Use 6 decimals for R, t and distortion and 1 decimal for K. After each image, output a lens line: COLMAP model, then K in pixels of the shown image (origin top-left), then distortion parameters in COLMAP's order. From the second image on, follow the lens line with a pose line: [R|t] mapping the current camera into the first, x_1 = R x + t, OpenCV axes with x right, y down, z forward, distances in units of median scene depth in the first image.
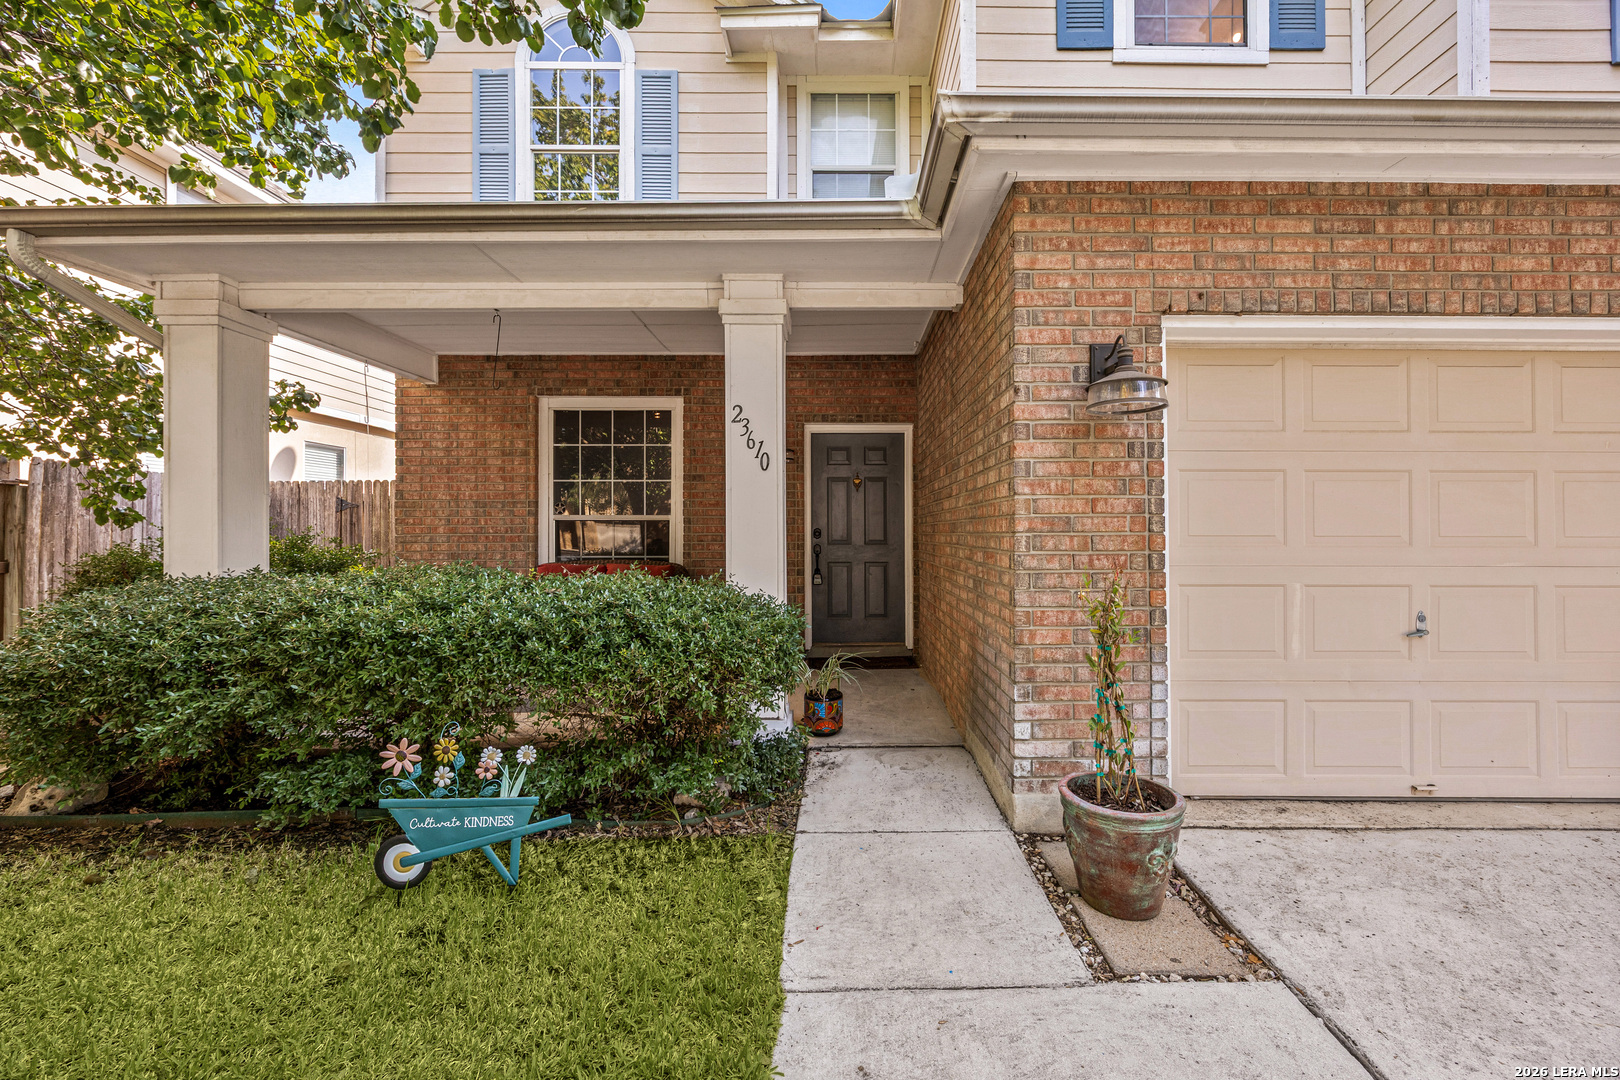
lens RADIAL K [[634.2, 0, 855.5], [0, 634.2, 525.9], [0, 0, 1]] dist [-0.001592, -0.000010]
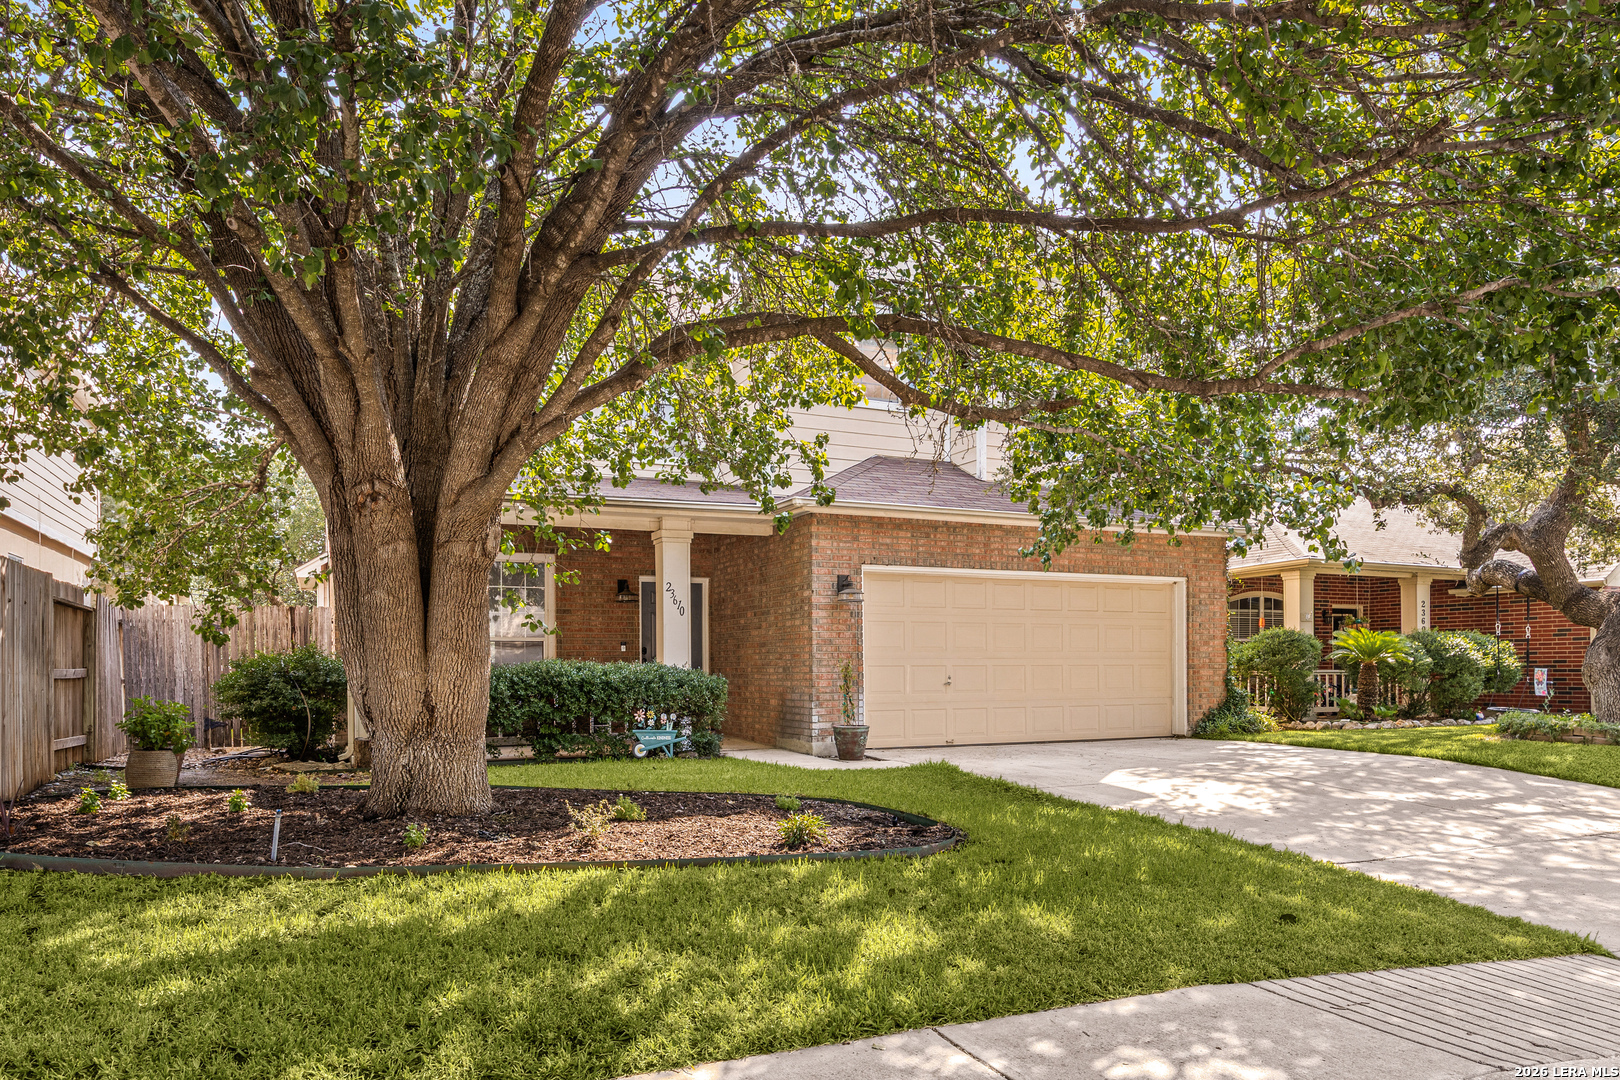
lens RADIAL K [[955.1, 0, 810.6], [0, 955.1, 657.7], [0, 0, 1]] dist [-0.000604, 0.000006]
pose [[0.919120, -0.002253, 0.393970, -1.326447], [0.002554, 0.999997, -0.000239, 0.065311], [-0.393969, 0.001225, 0.919123, -2.665564]]
